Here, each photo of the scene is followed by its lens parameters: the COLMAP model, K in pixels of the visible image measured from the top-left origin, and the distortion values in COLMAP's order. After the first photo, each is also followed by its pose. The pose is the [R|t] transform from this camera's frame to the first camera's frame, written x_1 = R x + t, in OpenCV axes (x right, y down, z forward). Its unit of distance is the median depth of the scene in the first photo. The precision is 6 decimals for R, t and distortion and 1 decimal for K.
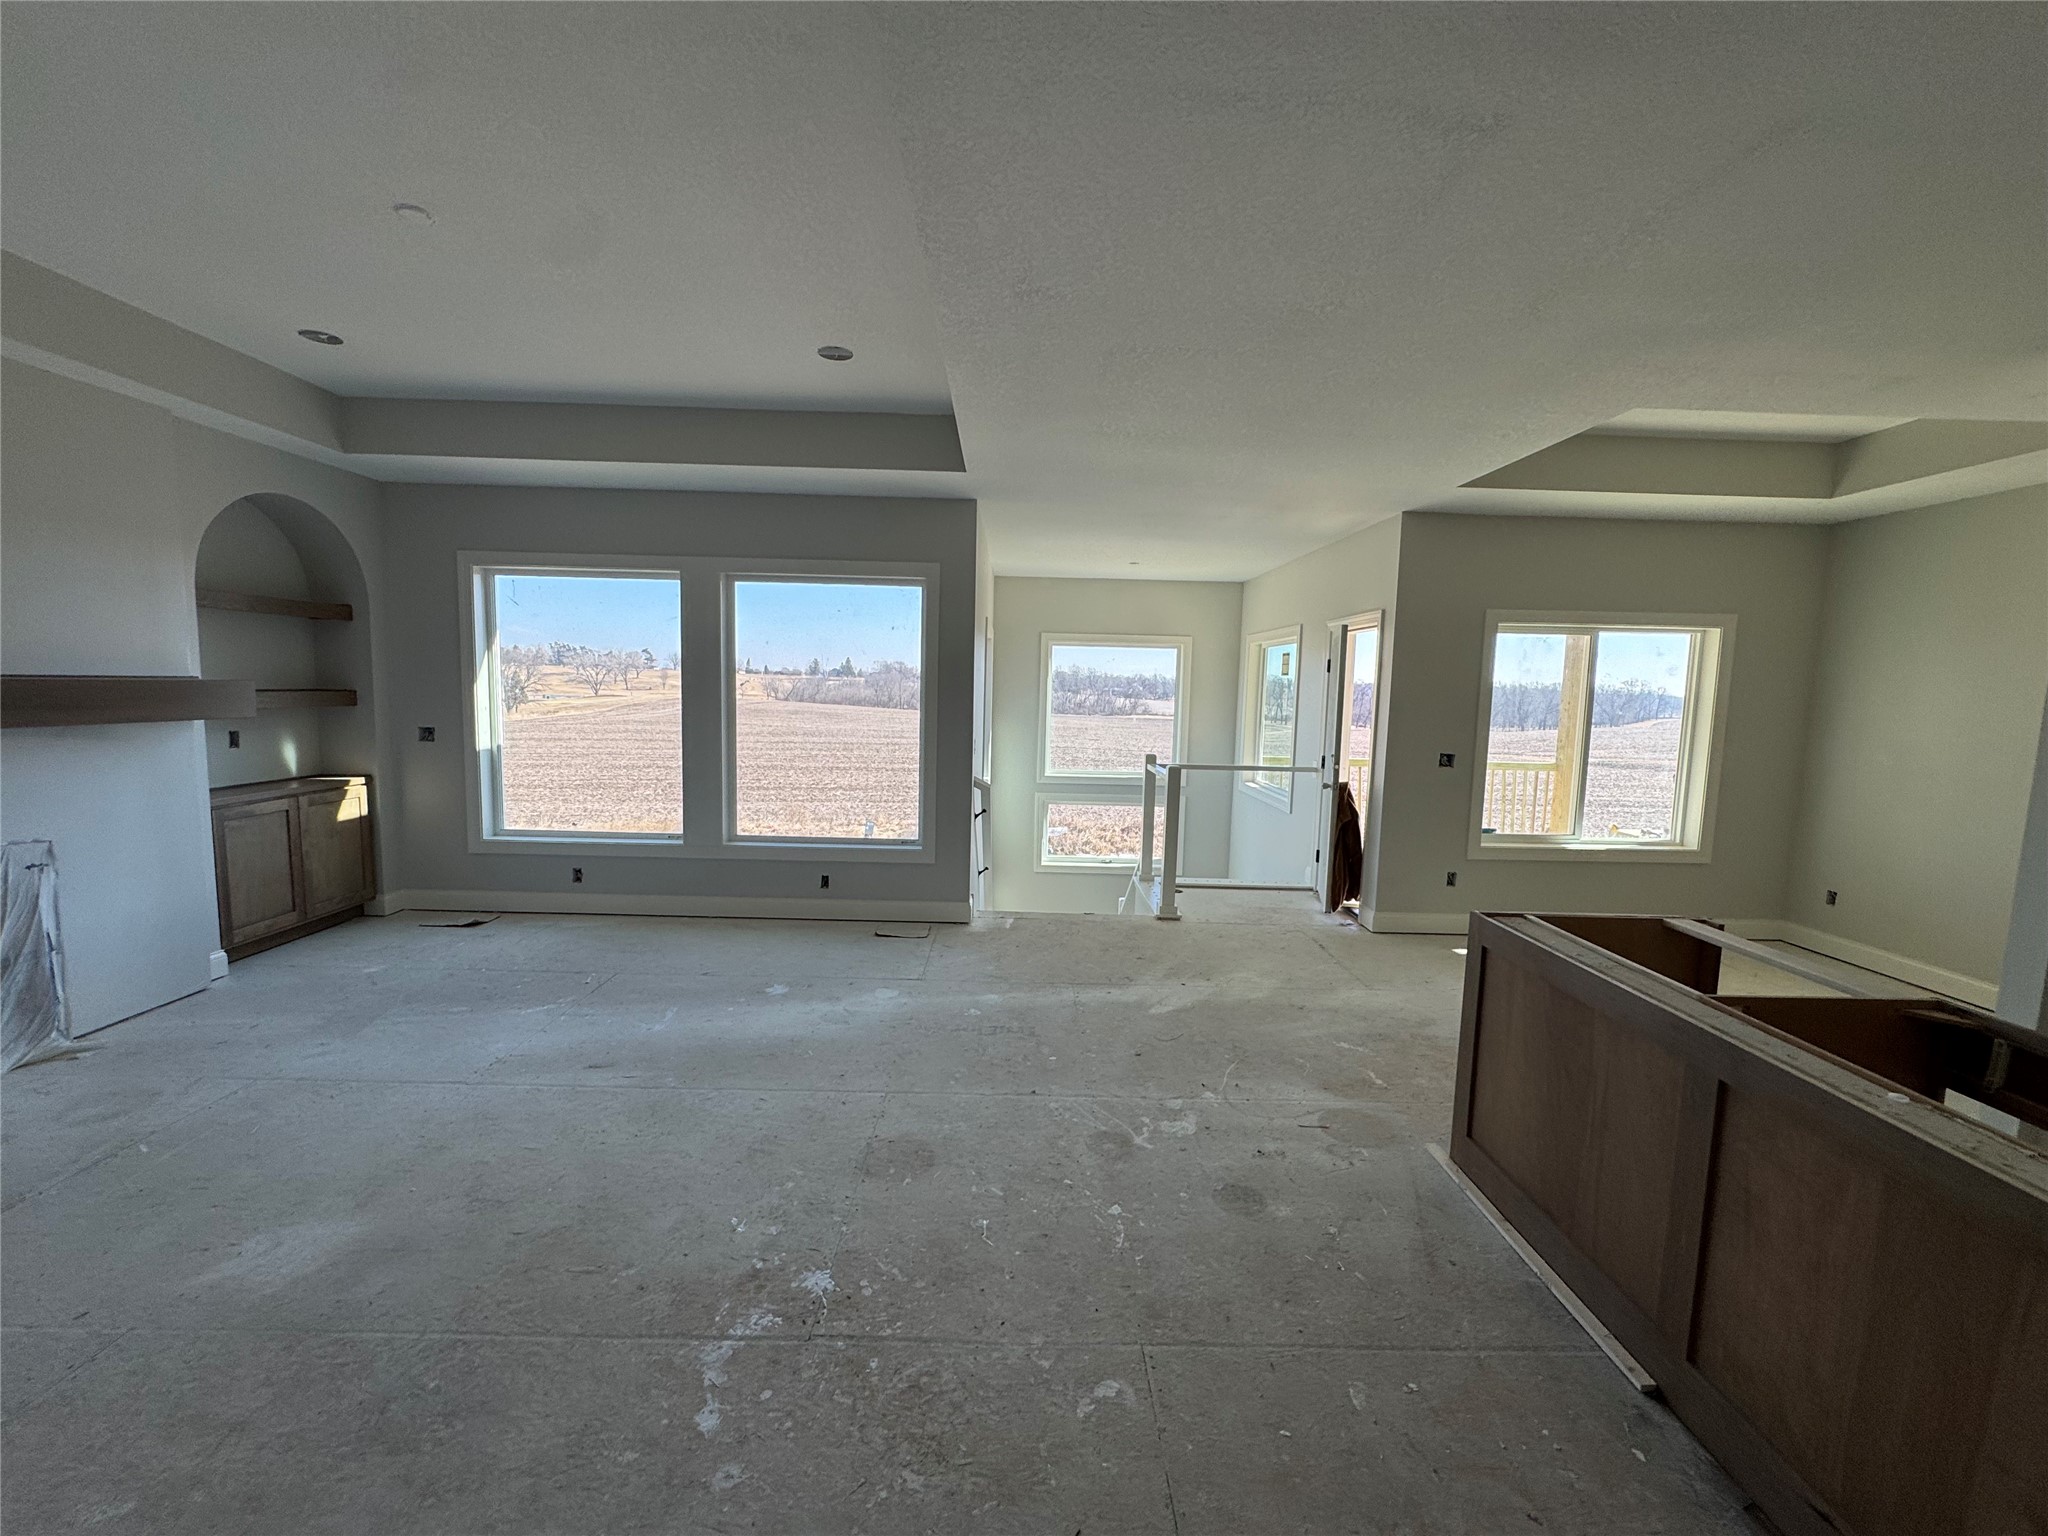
lens RADIAL K [[816.9, 0, 1023.1], [0, 816.9, 765.2], [0, 0, 1]] dist [-0.001472, -0.000084]
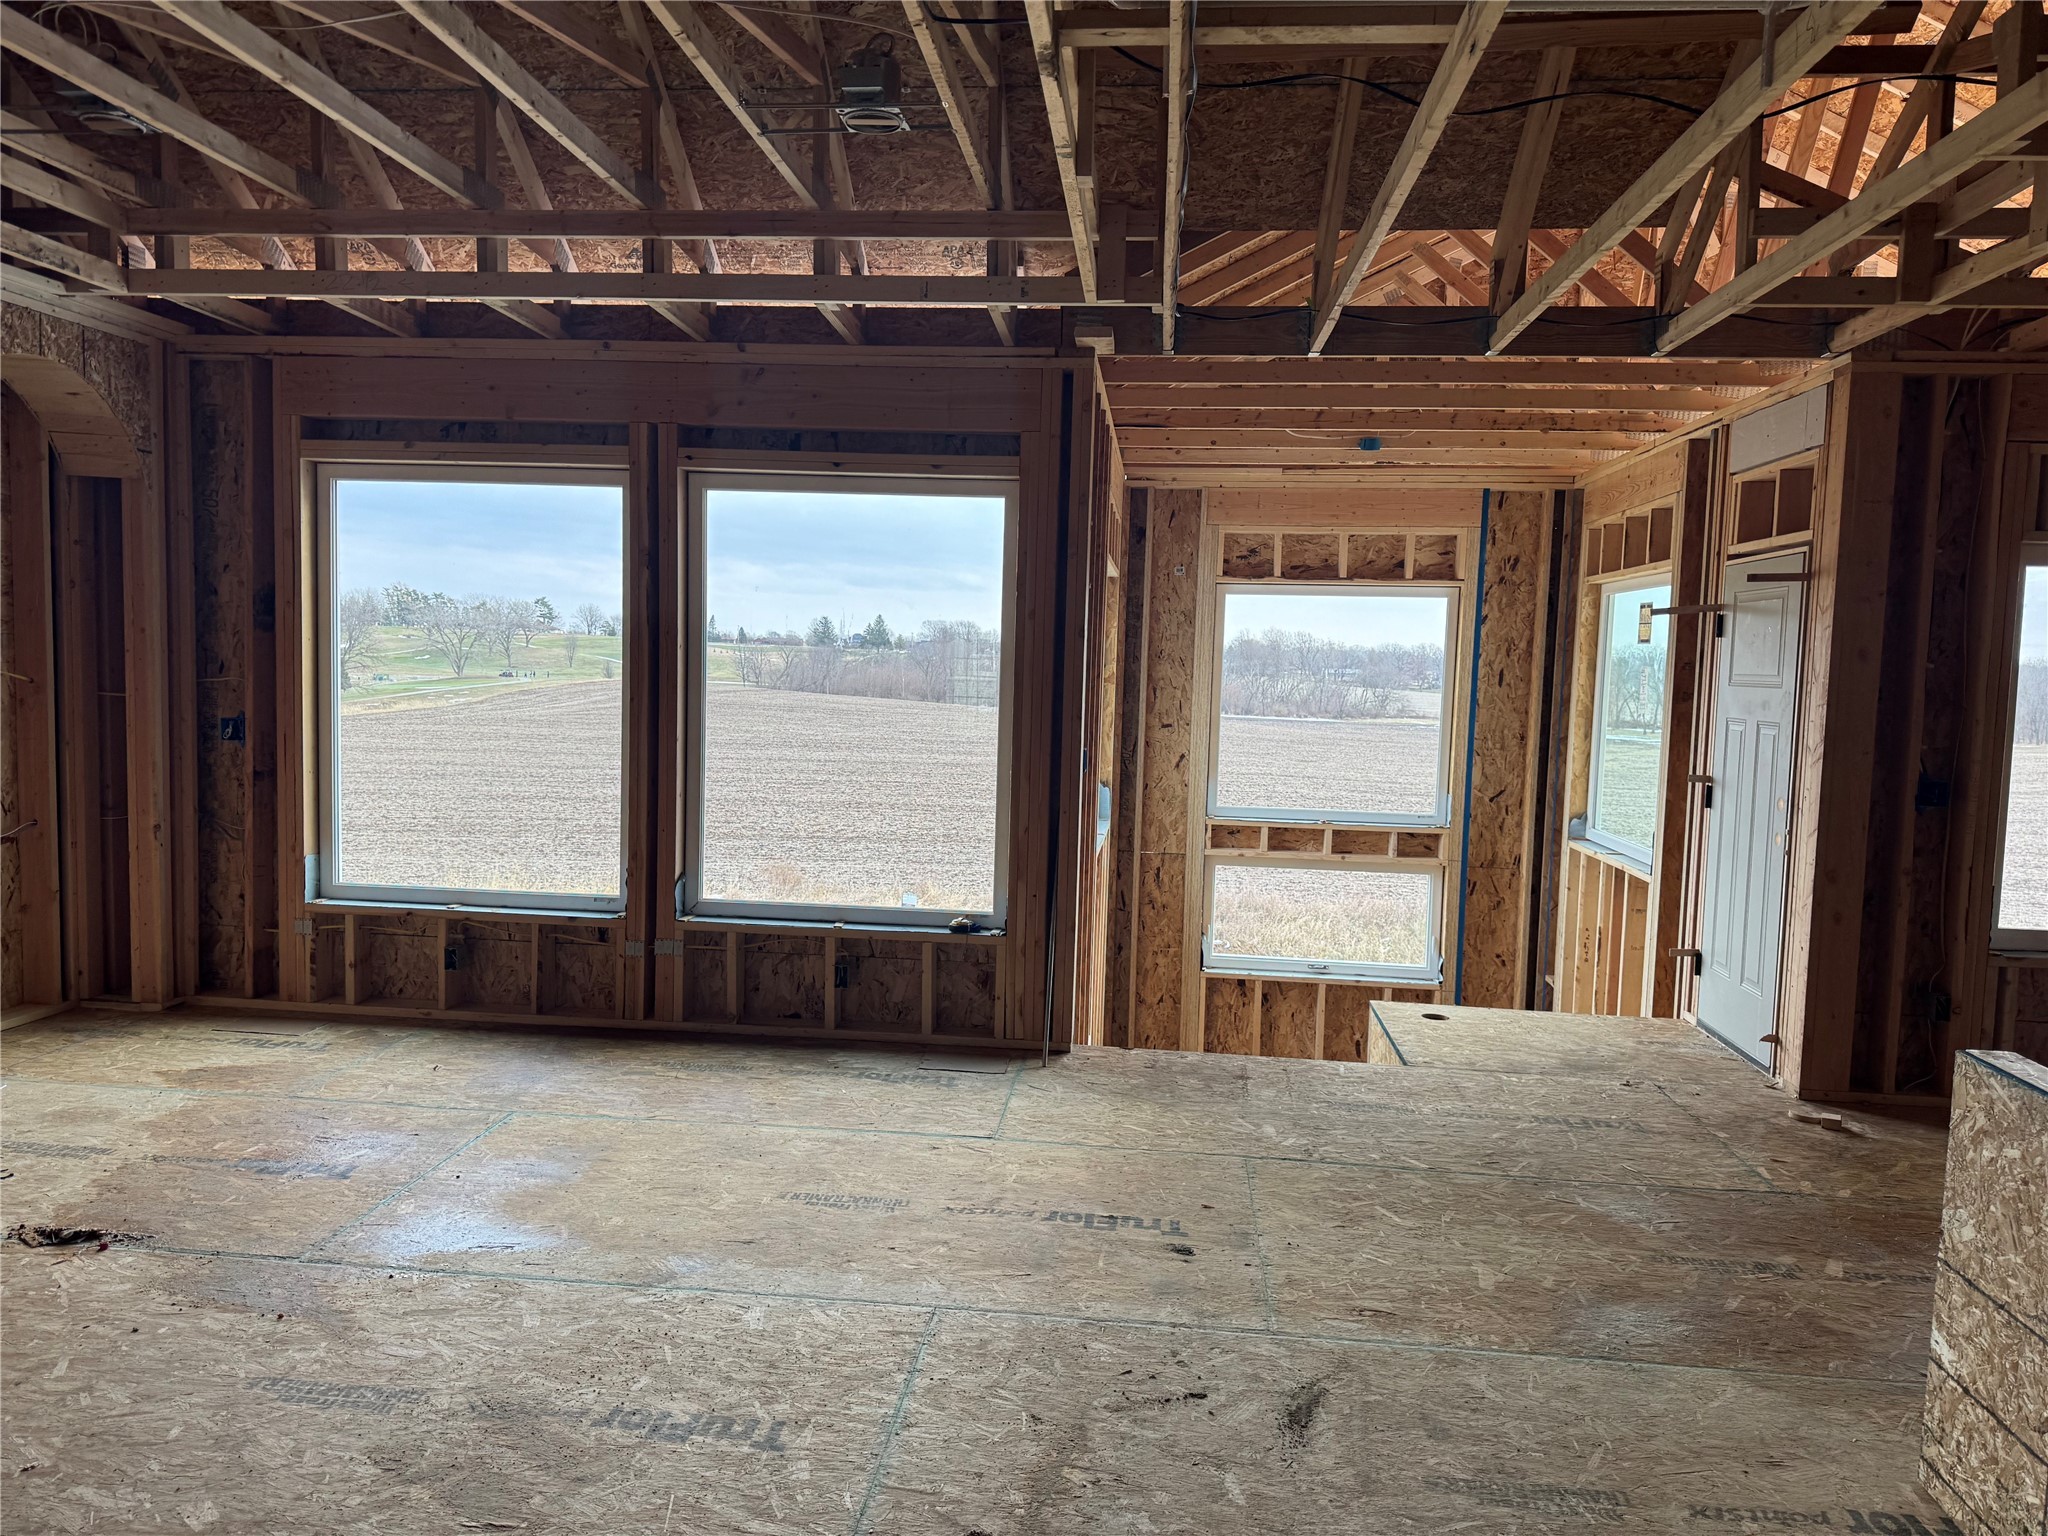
lens RADIAL K [[1431.7, 0, 1030.0], [0, 1431.7, 772.5], [0, 0, 1]] dist [0.083234, -0.108017]
pose [[0.994463, 0.013197, -0.104251, 0.006080], [-0.015461, 0.999661, -0.020940, 0.007522], [0.103939, 0.022435, 0.994331, -0.052047]]
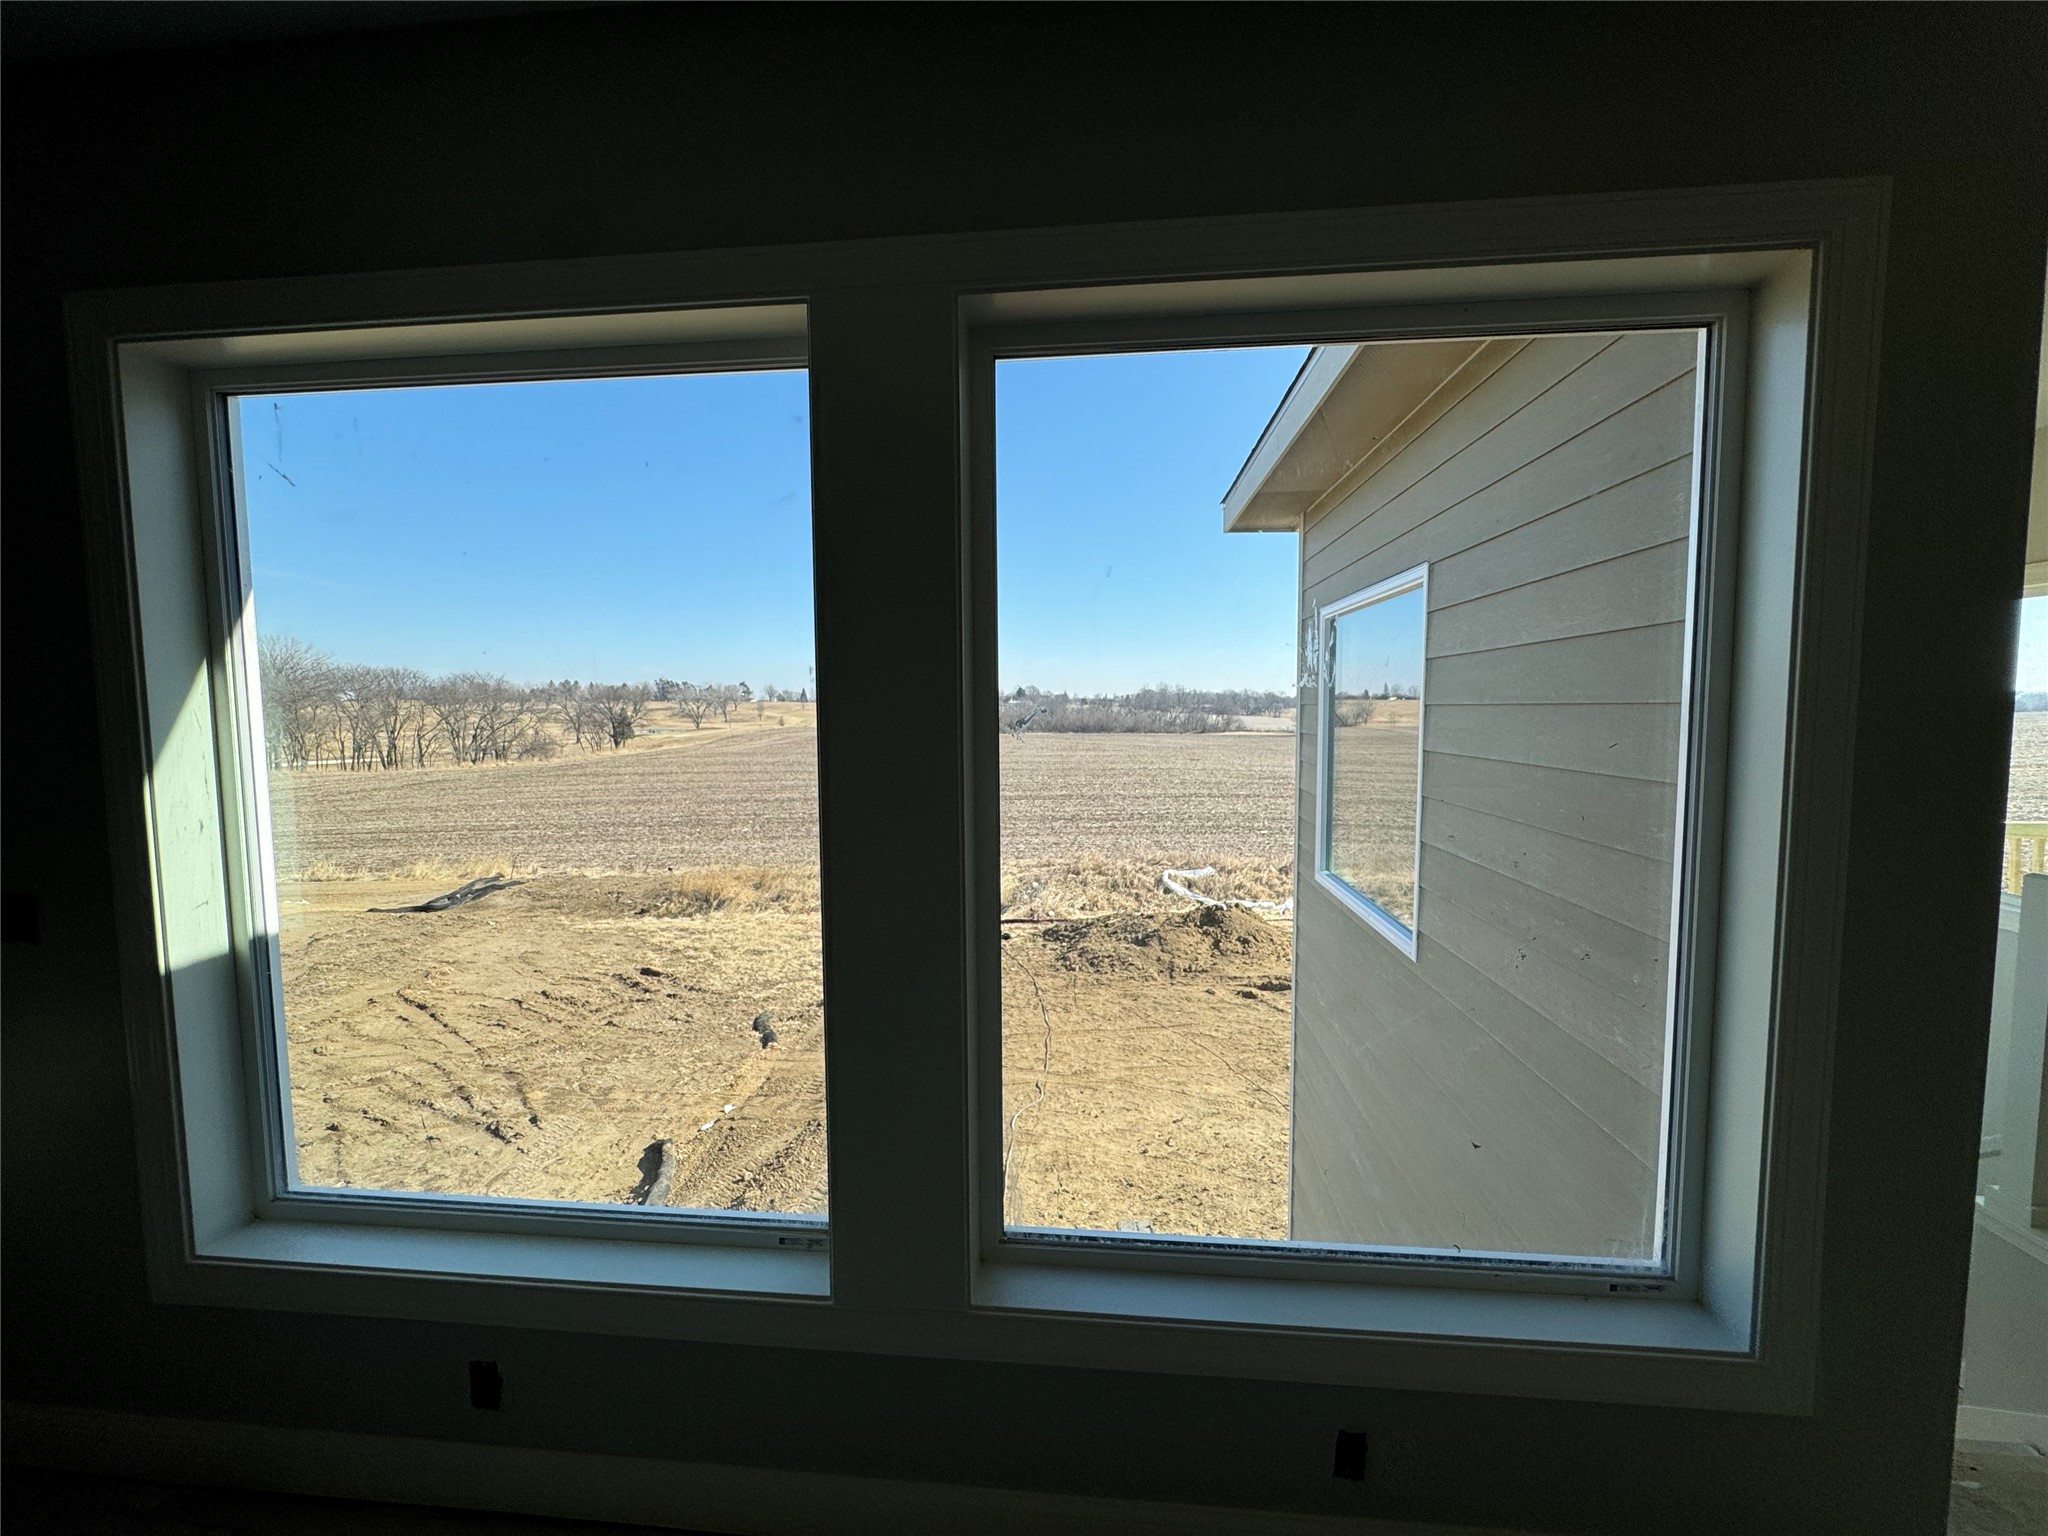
lens RADIAL K [[816.9, 0, 1023.1], [0, 816.9, 765.2], [0, 0, 1]] dist [-0.001472, -0.000084]
pose [[0.994284, -0.025666, -0.103633, -0.317754], [0.022980, 0.999371, -0.027027, -0.077326], [0.104262, 0.024491, 0.994248, 0.725747]]
